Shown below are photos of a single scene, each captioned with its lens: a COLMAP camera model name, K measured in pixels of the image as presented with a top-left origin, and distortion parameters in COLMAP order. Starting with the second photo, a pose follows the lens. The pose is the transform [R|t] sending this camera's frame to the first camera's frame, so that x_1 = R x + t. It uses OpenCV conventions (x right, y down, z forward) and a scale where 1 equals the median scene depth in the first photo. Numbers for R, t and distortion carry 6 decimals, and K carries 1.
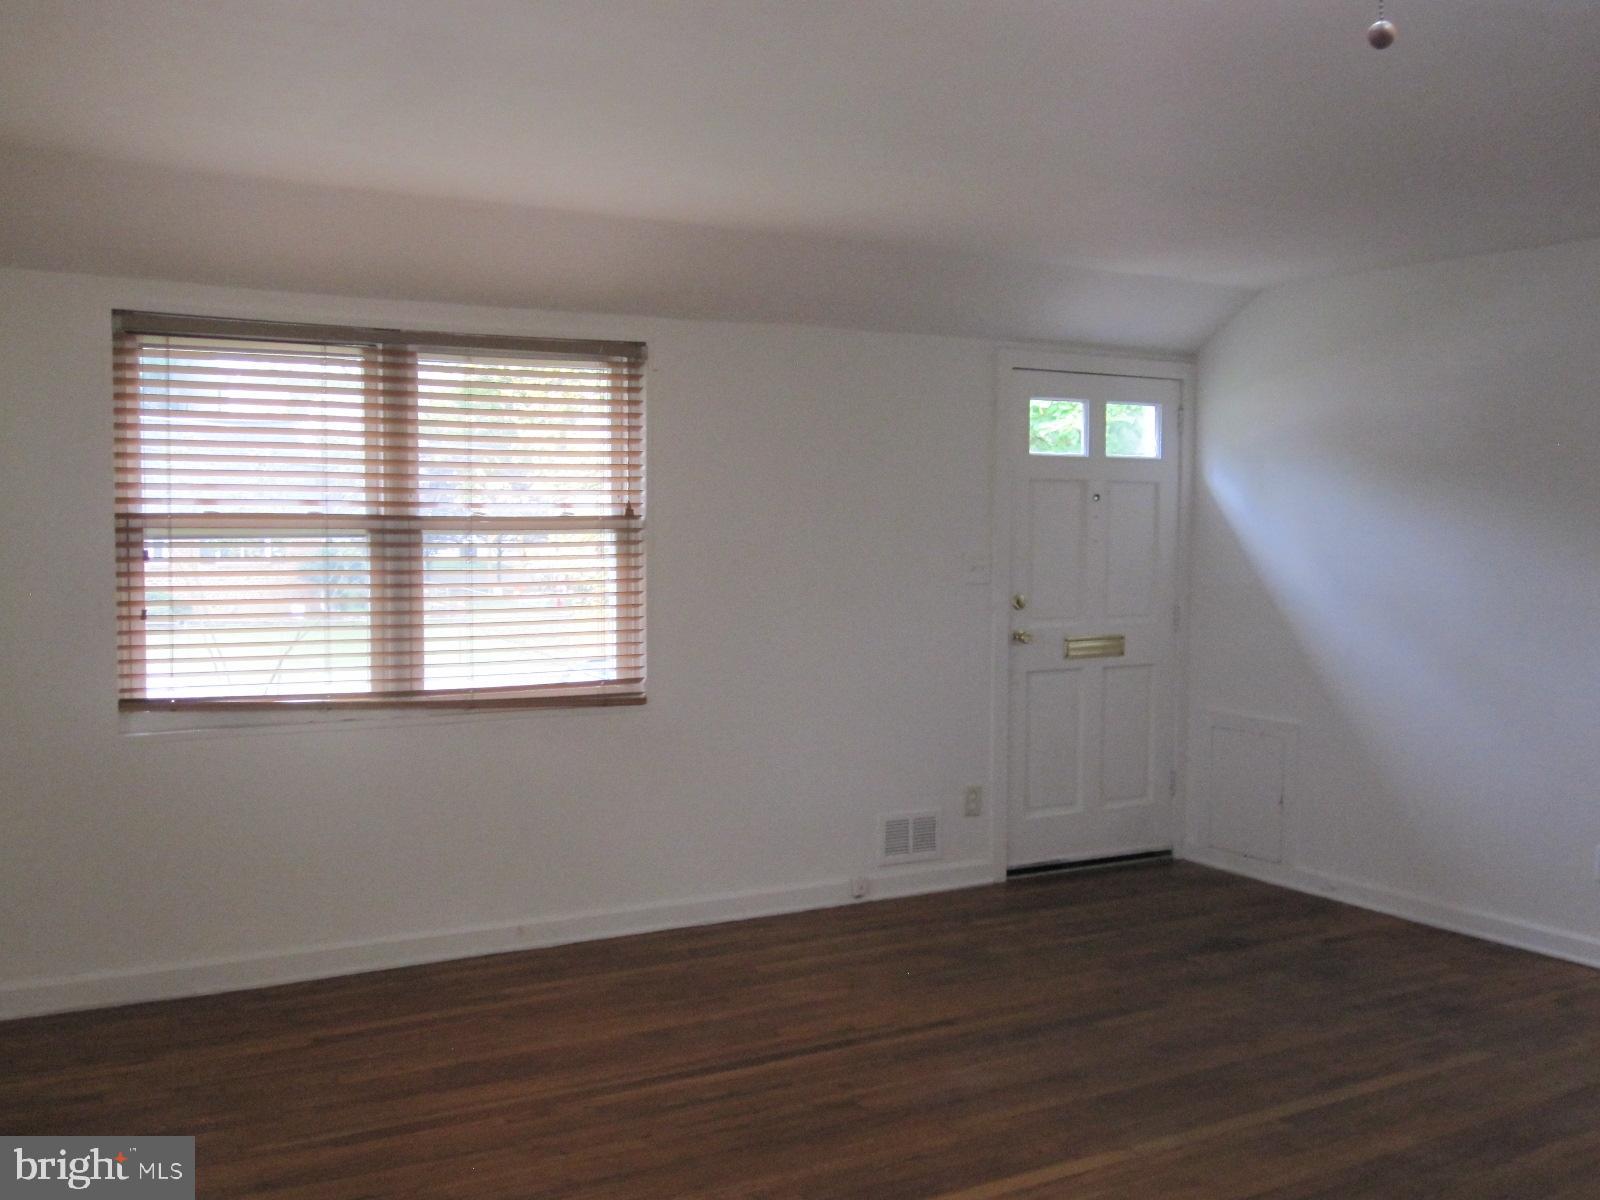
lens RADIAL K [[1567.1, 0, 769.5], [0, 1567.1, 599.3], [0, 0, 1]] dist [-0.075541, 0.012537]
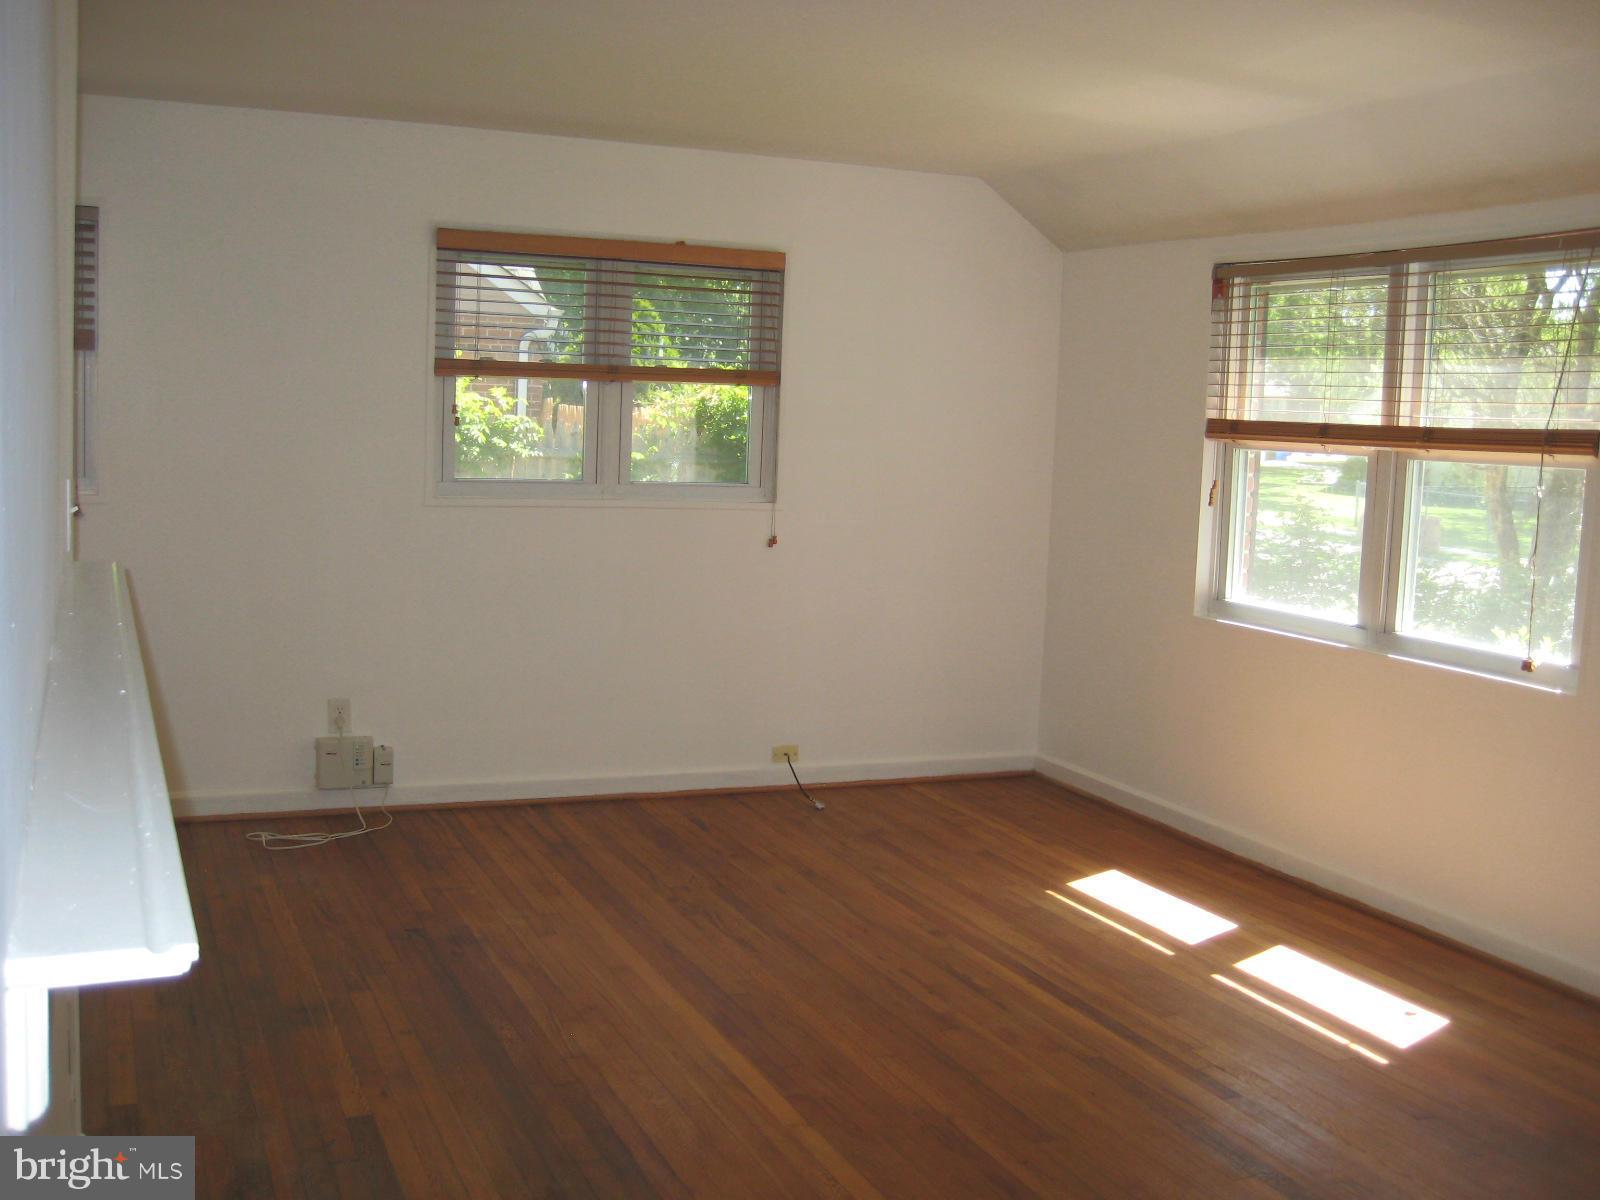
lens RADIAL K [[1567.1, 0, 769.5], [0, 1567.1, 599.3], [0, 0, 1]] dist [-0.075541, 0.012537]
pose [[-0.078921, 0.109104, -0.990892, 0.997866], [-0.113204, 0.986582, 0.117646, -0.039212], [0.990432, 0.121458, -0.065511, 0.924167]]
